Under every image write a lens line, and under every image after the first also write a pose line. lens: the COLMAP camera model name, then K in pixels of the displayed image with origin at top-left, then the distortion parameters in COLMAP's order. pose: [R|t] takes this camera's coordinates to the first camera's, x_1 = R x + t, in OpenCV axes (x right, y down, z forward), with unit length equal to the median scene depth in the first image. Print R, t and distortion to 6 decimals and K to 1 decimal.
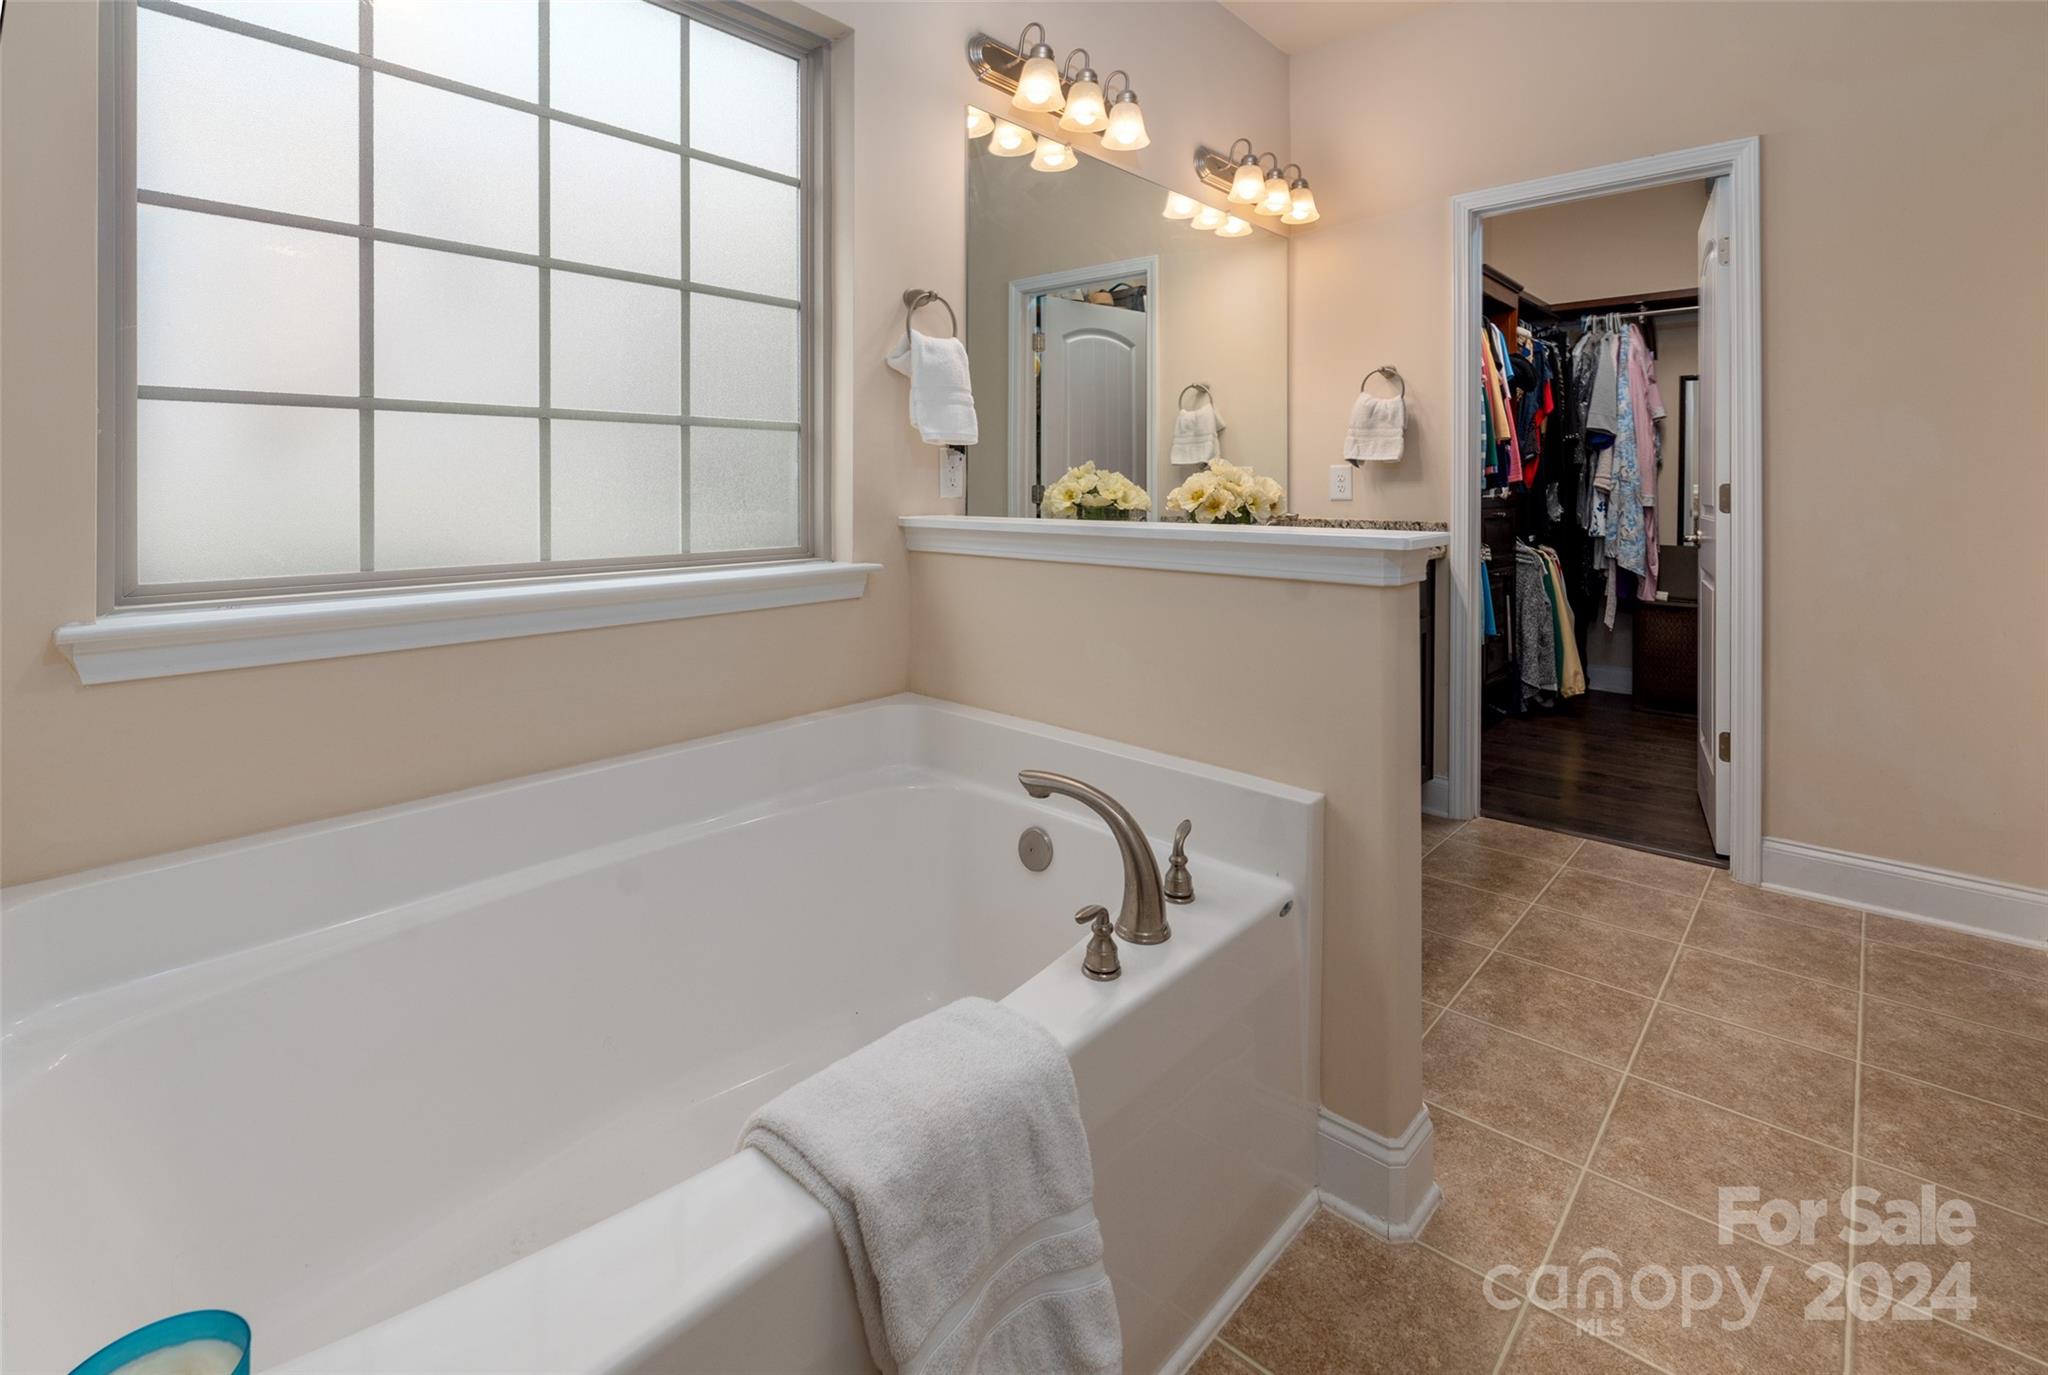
lens RADIAL K [[954.1, 0, 1050.9], [0, 954.1, 476.5], [0, 0, 1]] dist [0.002778, 0.000327]
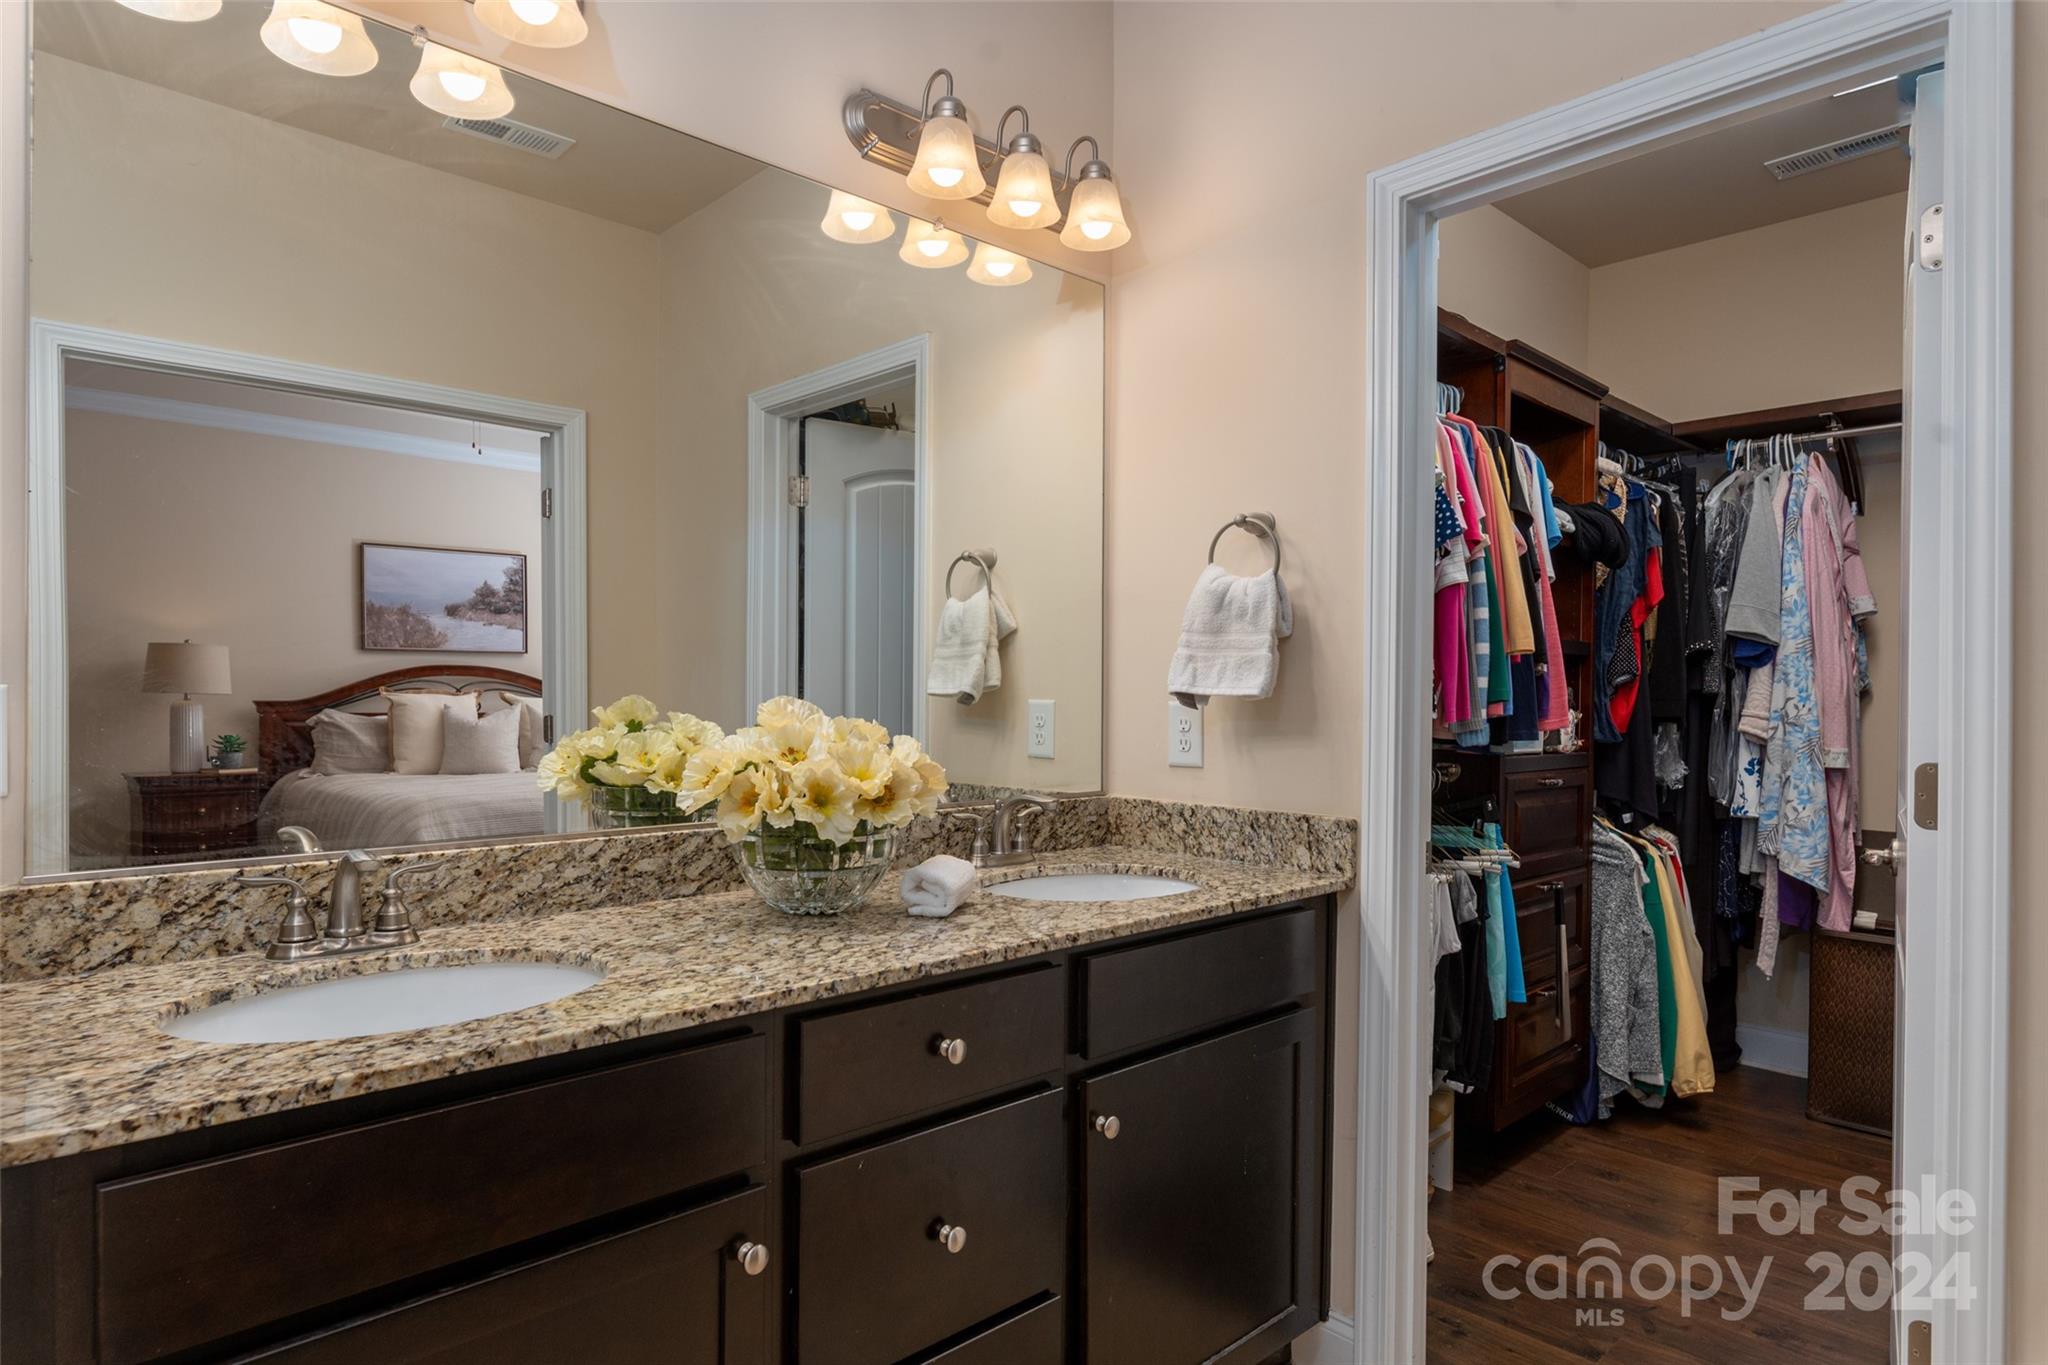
lens RADIAL K [[1167.4, 0, 1012.3], [0, 1167.4, 687.7], [0, 0, 1]] dist [0.001230, 0.000808]
pose [[0.994726, 0.007208, -0.102318, 0.202930], [-0.006975, 0.999972, 0.002636, -0.015266], [0.102335, -0.001908, 0.994748, 0.249570]]
